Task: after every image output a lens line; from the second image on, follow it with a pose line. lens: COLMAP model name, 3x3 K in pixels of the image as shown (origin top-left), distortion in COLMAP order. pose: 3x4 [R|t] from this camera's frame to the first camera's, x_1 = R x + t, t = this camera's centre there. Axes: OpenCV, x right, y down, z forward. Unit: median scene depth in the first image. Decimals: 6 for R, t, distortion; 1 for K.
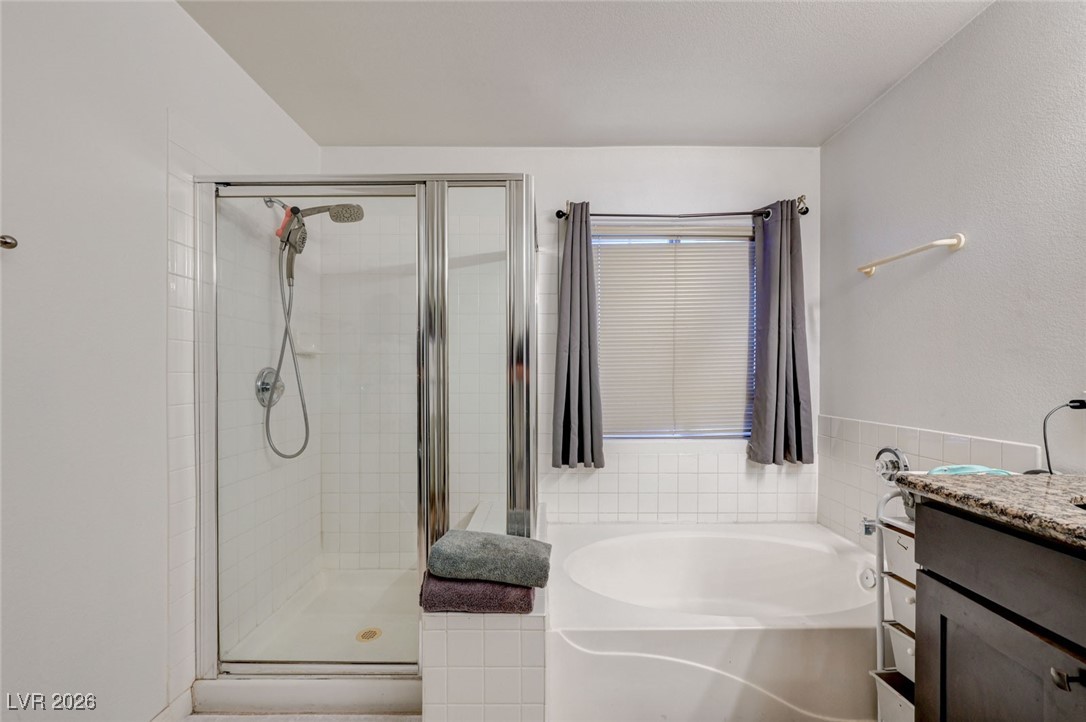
lens RADIAL K [[431.5, 0, 559.5], [0, 431.5, 376.1], [0, 0, 1]] dist [-0.002154, -0.000148]
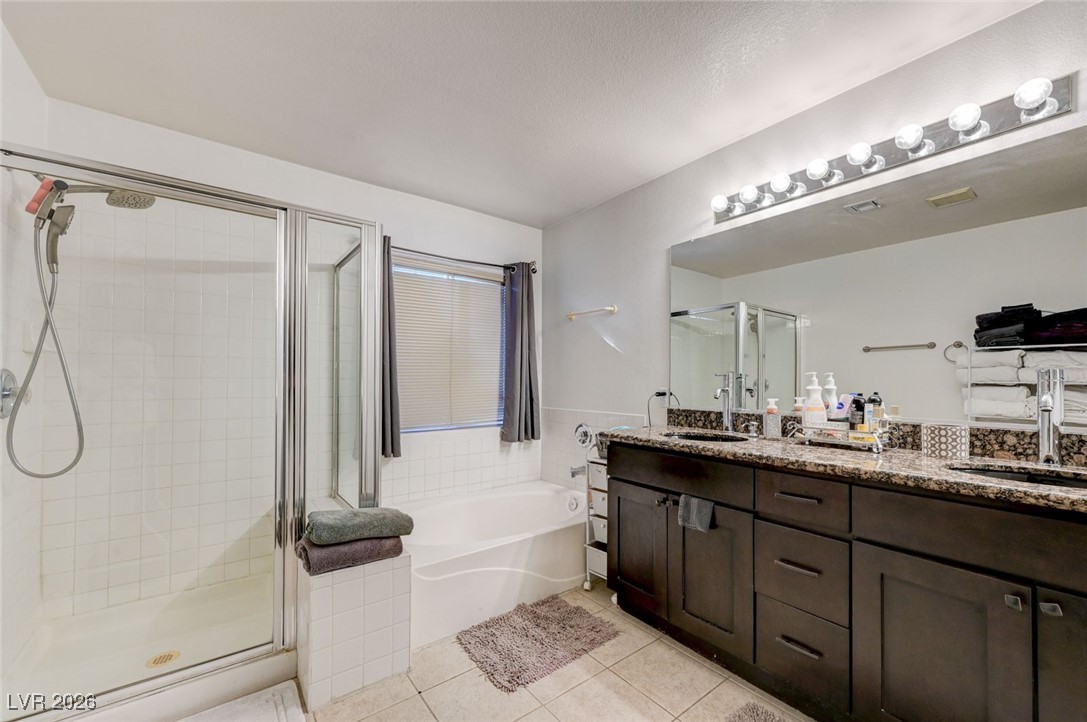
lens RADIAL K [[431.9, 0, 543.1], [0, 431.9, 371.5], [0, 0, 1]] dist [-0.002154, -0.000148]
pose [[0.797199, 0.016417, 0.603494, -0.364537], [-0.001223, 0.999672, -0.025579, 0.004356], [-0.603716, 0.019653, 0.796957, -0.245882]]
